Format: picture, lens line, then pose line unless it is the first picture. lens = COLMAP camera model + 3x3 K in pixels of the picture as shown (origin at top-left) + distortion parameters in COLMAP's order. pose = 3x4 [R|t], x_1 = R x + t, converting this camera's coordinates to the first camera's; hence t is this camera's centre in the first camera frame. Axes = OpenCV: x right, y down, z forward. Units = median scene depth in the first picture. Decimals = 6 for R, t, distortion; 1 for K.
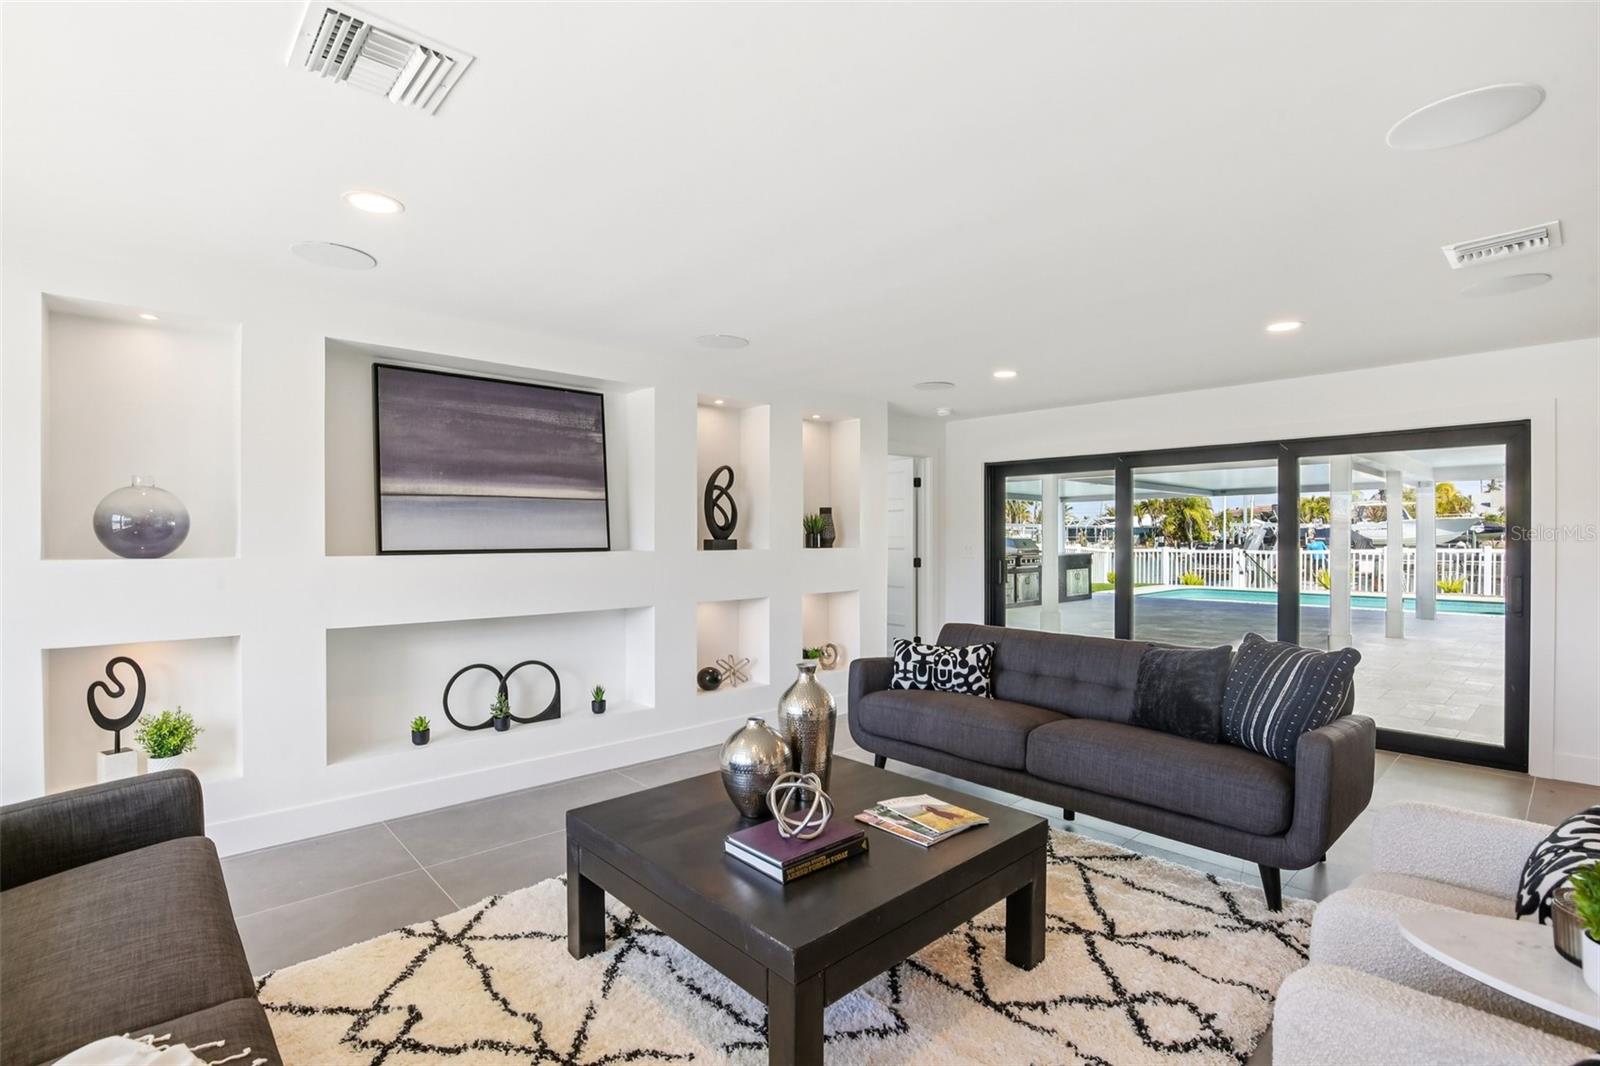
lens RADIAL K [[747.9, 0, 794.8], [0, 747.9, 538.6], [0, 0, 1]] dist [-0.032941, 0.007365]
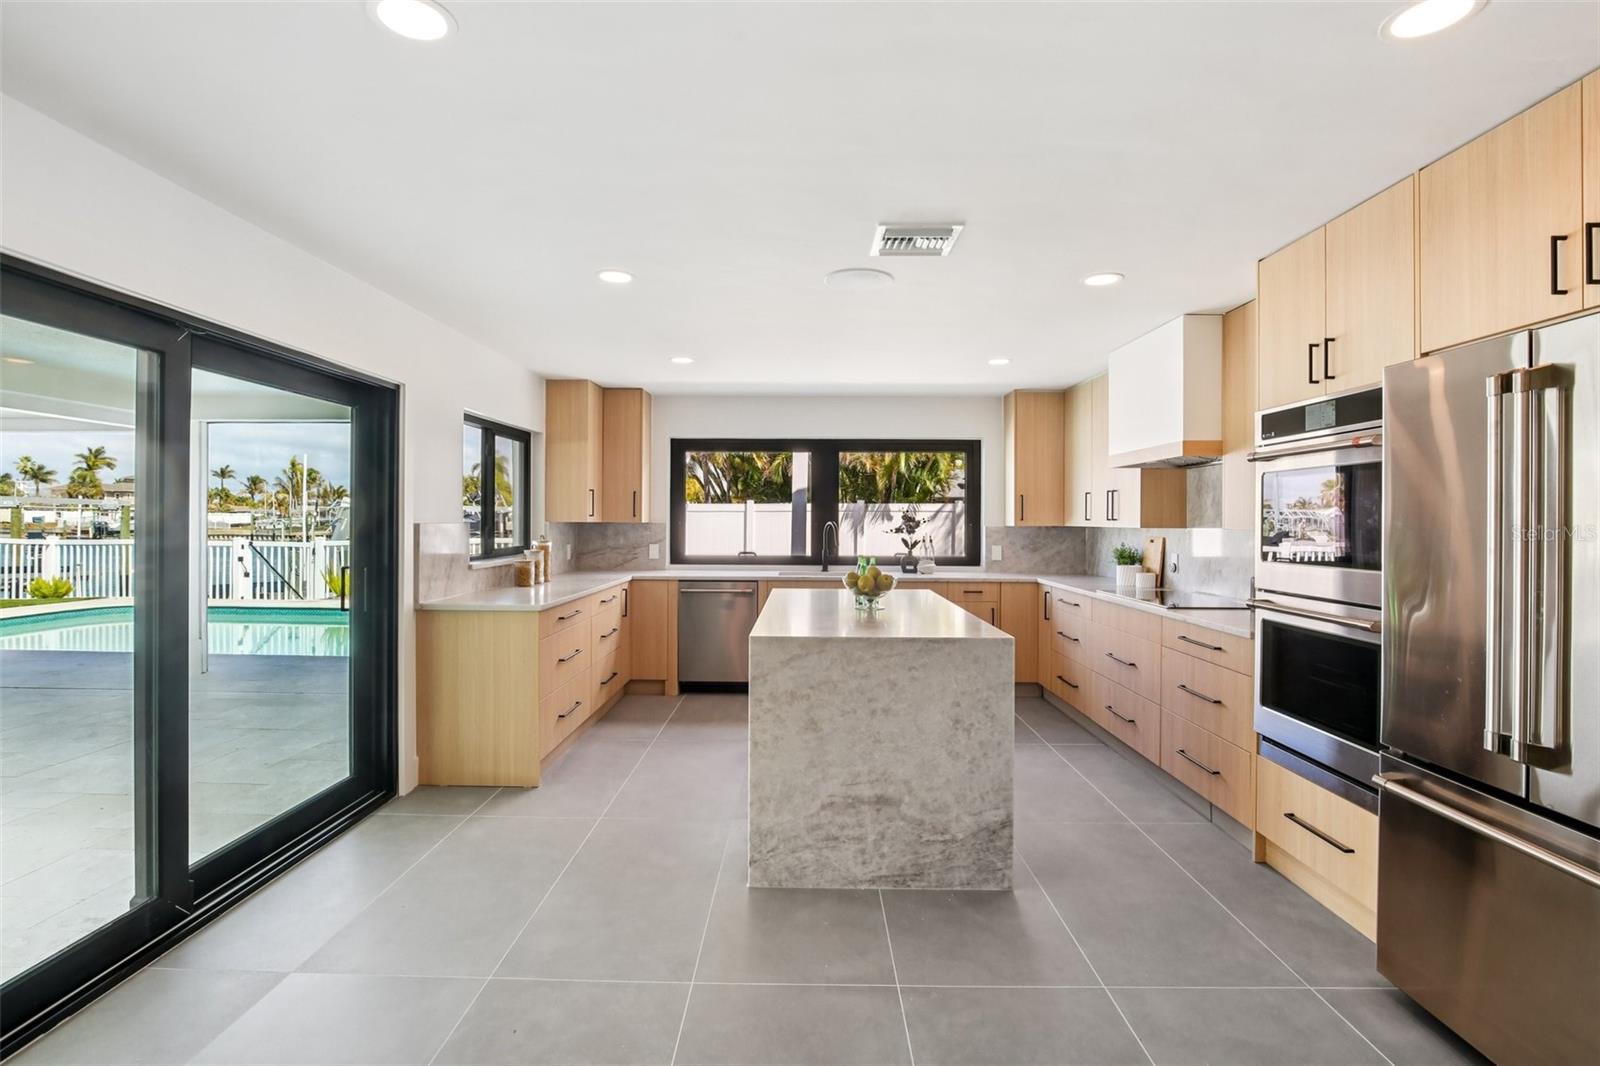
lens RADIAL K [[753.3, 0, 791.3], [0, 753.3, 525.7], [0, 0, 1]] dist [-0.027941, 0.000694]
pose [[0.683729, 0.004469, 0.729722, 2.395176], [-0.007850, 0.999968, 0.001231, -0.018358], [-0.729694, -0.006570, 0.683743, 0.960625]]
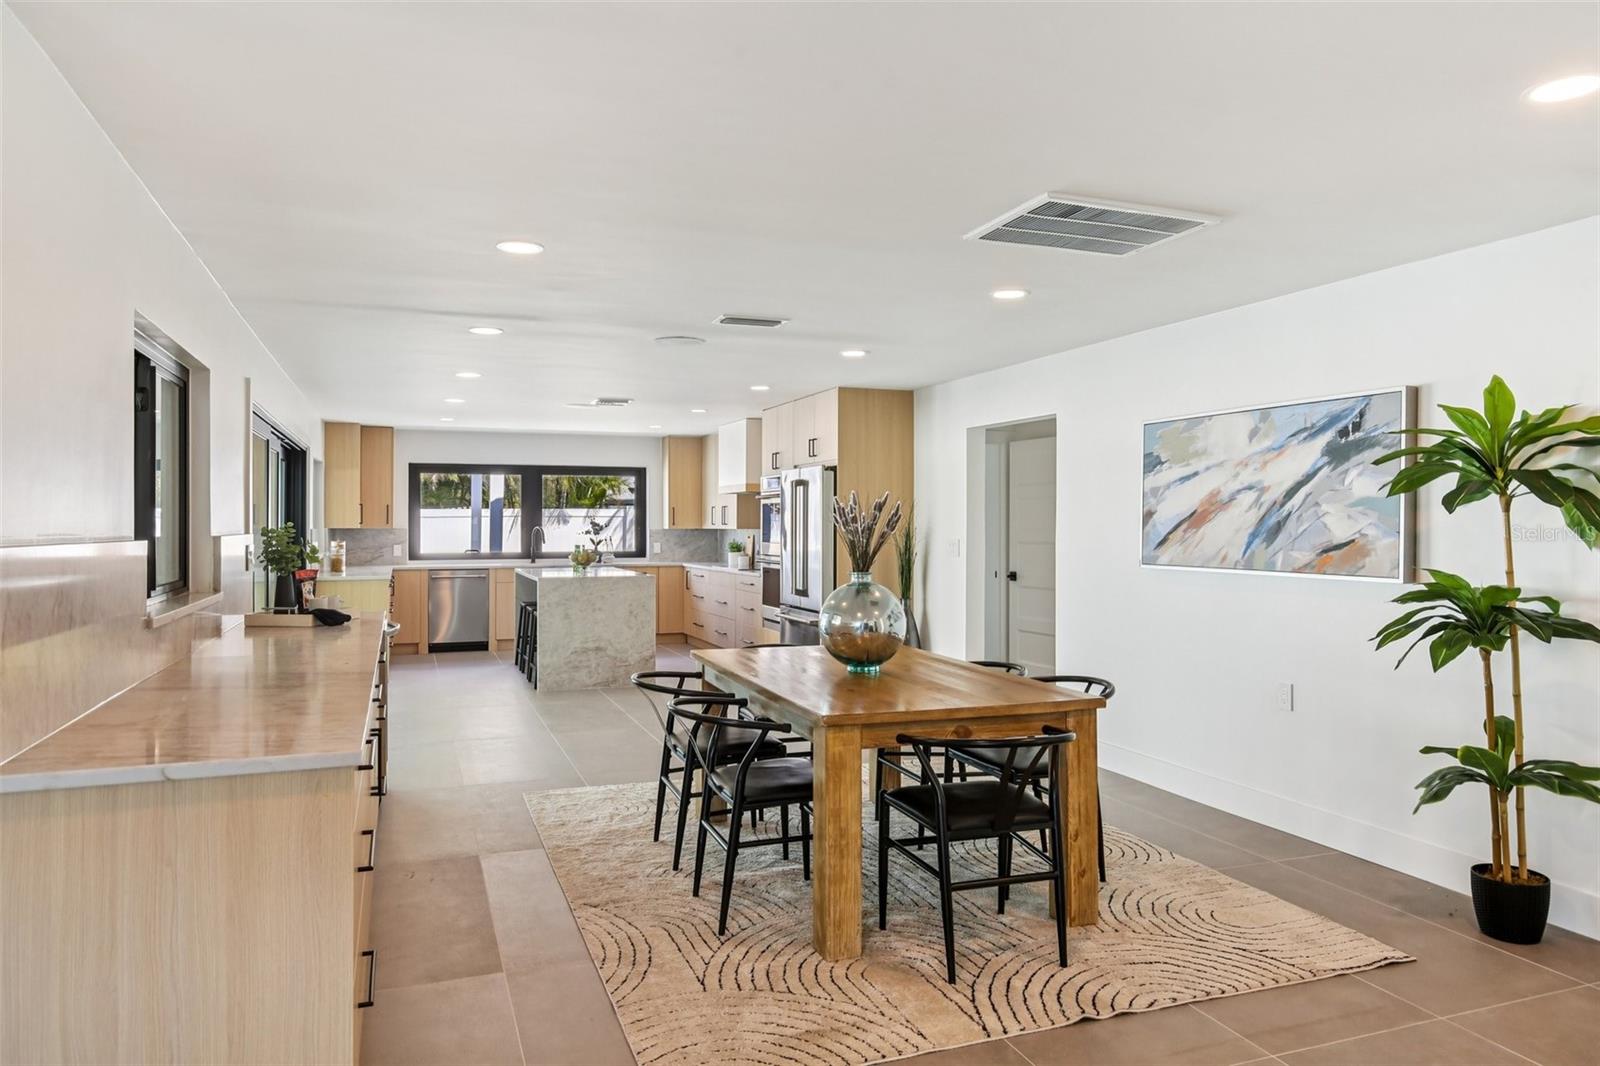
lens RADIAL K [[1057.0, 0, 800.0], [0, 1057.0, 533.0], [0, 0, 1]] dist [0.003429, 0.000163]
pose [[0.365593, -0.000304, 0.930775, 1.018351], [0.000558, 1.000000, 0.000108, -0.006557], [-0.930775, 0.000480, 0.365593, 0.148554]]
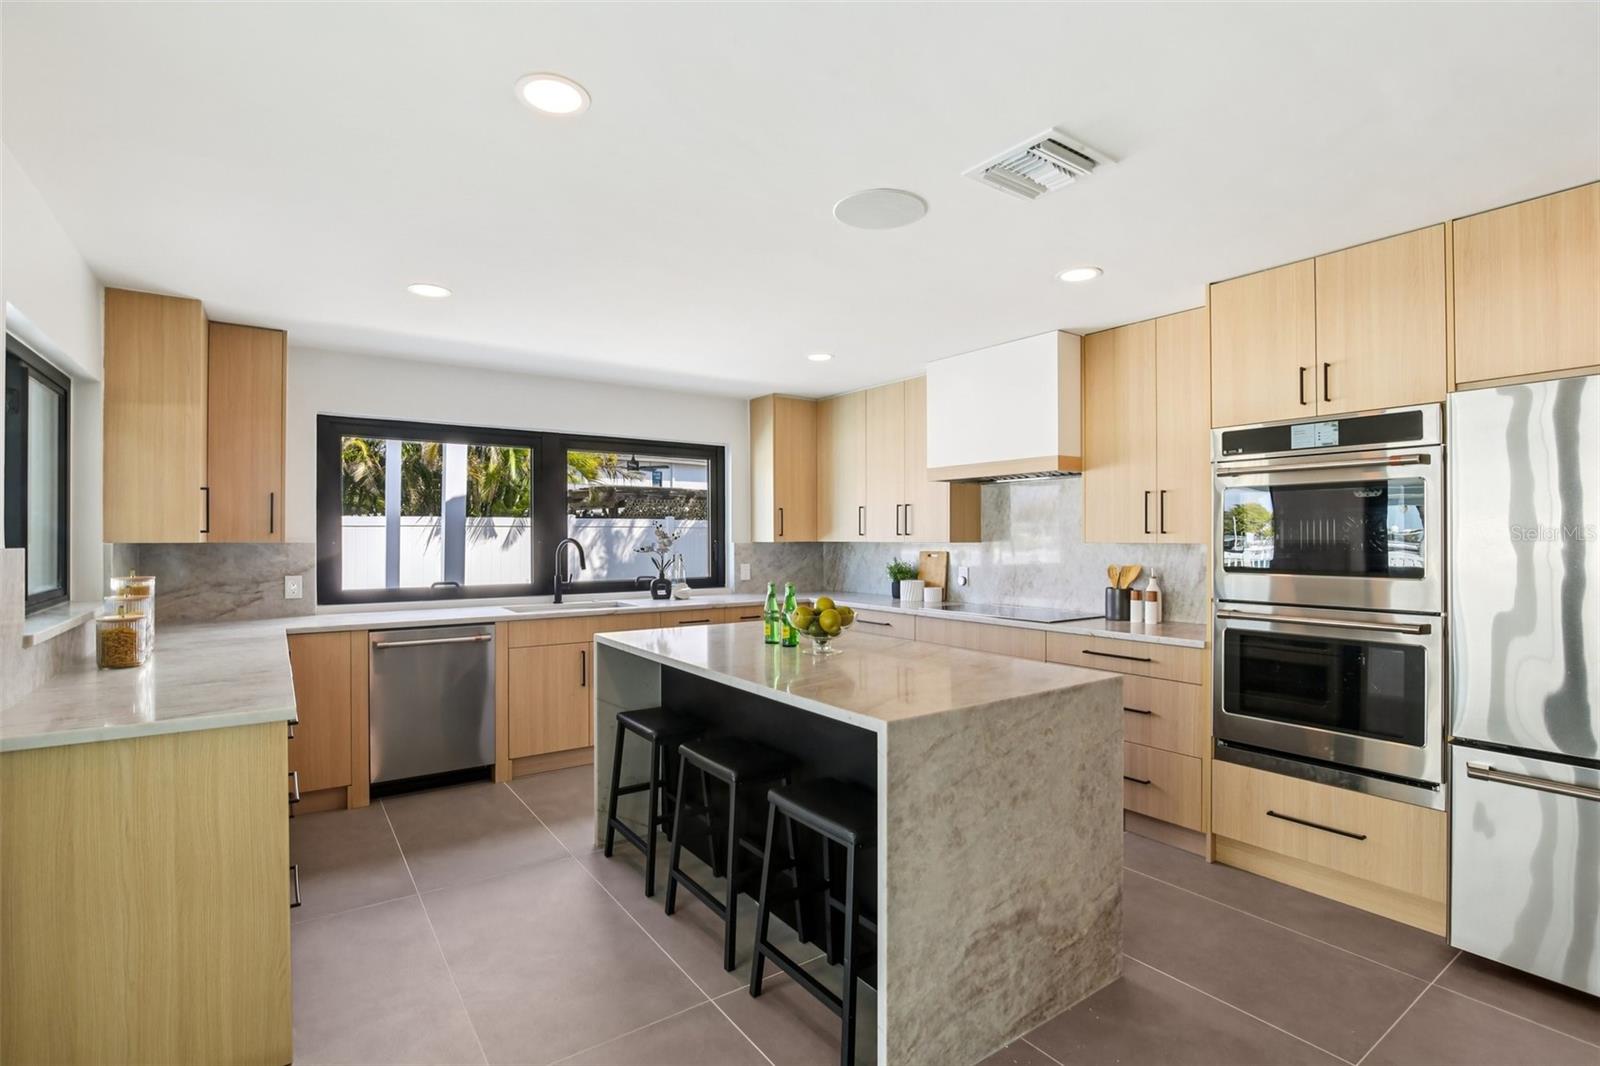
lens RADIAL K [[747.9, 0, 794.8], [0, 747.9, 538.6], [0, 0, 1]] dist [-0.032941, 0.007365]
pose [[0.121755, 0.003934, 0.992552, 2.442159], [0.003086, 0.999986, -0.004342, -0.019520], [-0.992555, 0.003591, 0.121741, 1.476396]]
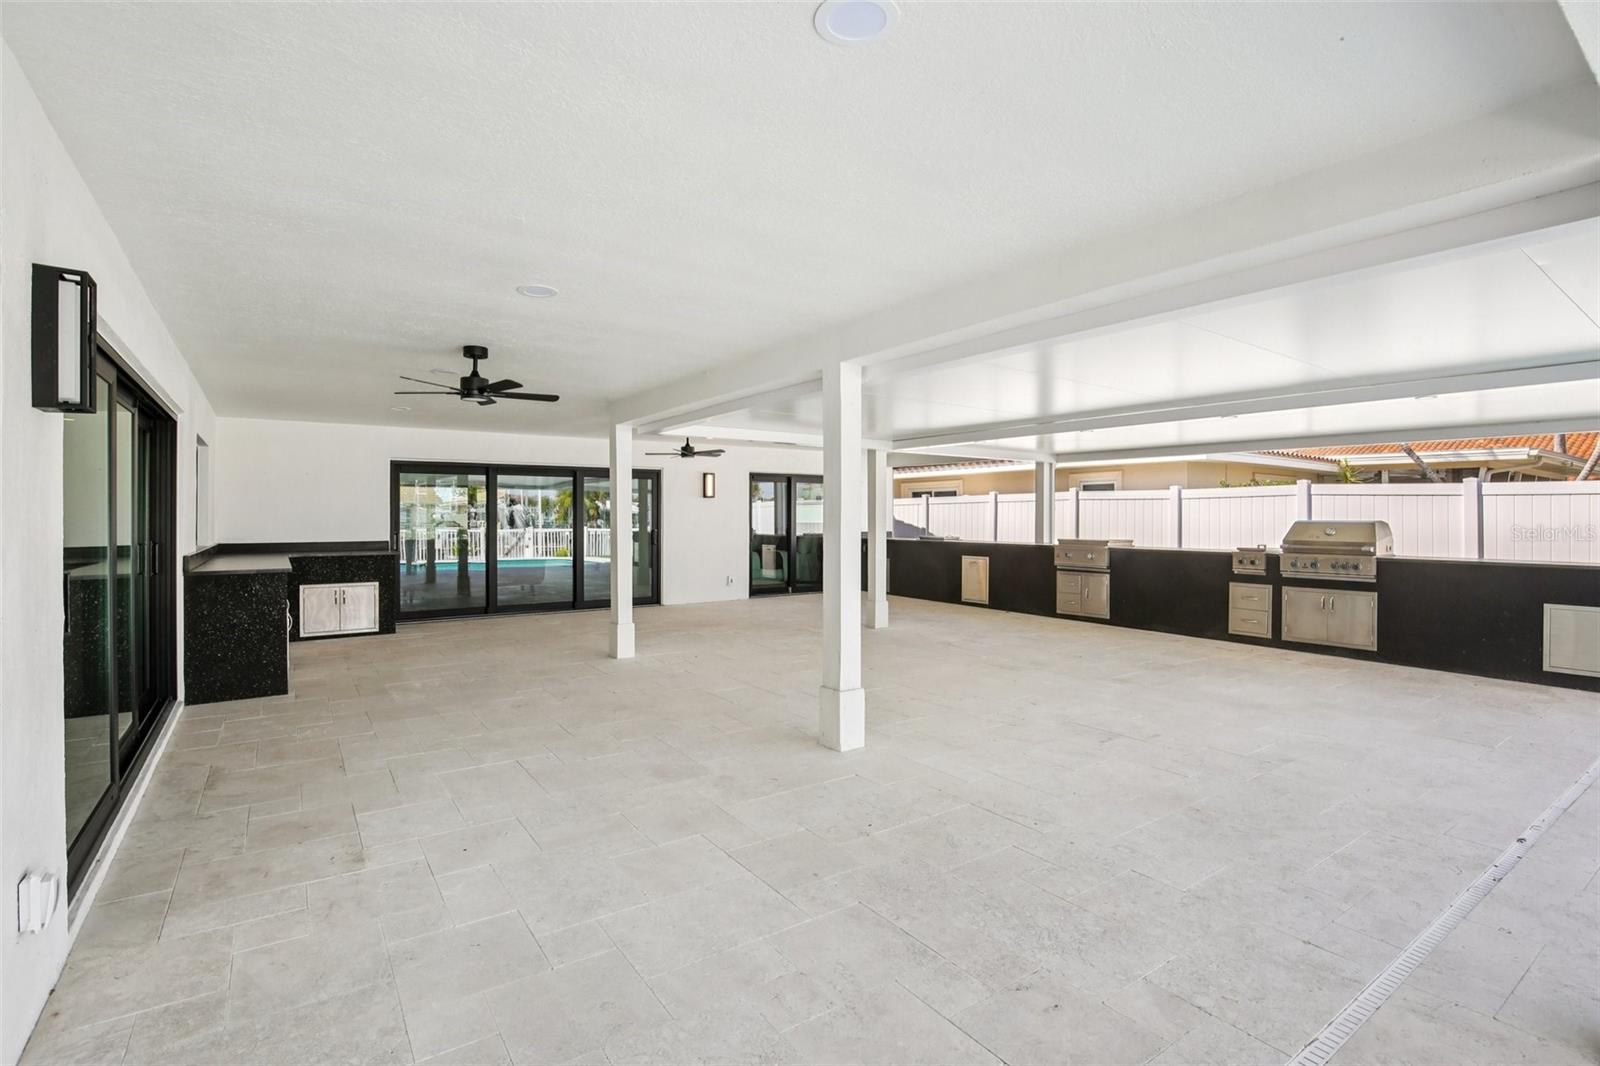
lens RADIAL K [[760.8, 0, 804.4], [0, 760.8, 520.0], [0, 0, 1]] dist [-0.035807, 0.007187]
pose [[-0.094036, 0.010319, -0.995515, 3.218143], [-0.007153, 0.999913, 0.011040, -0.020629], [0.995543, 0.008159, -0.093954, 2.554324]]
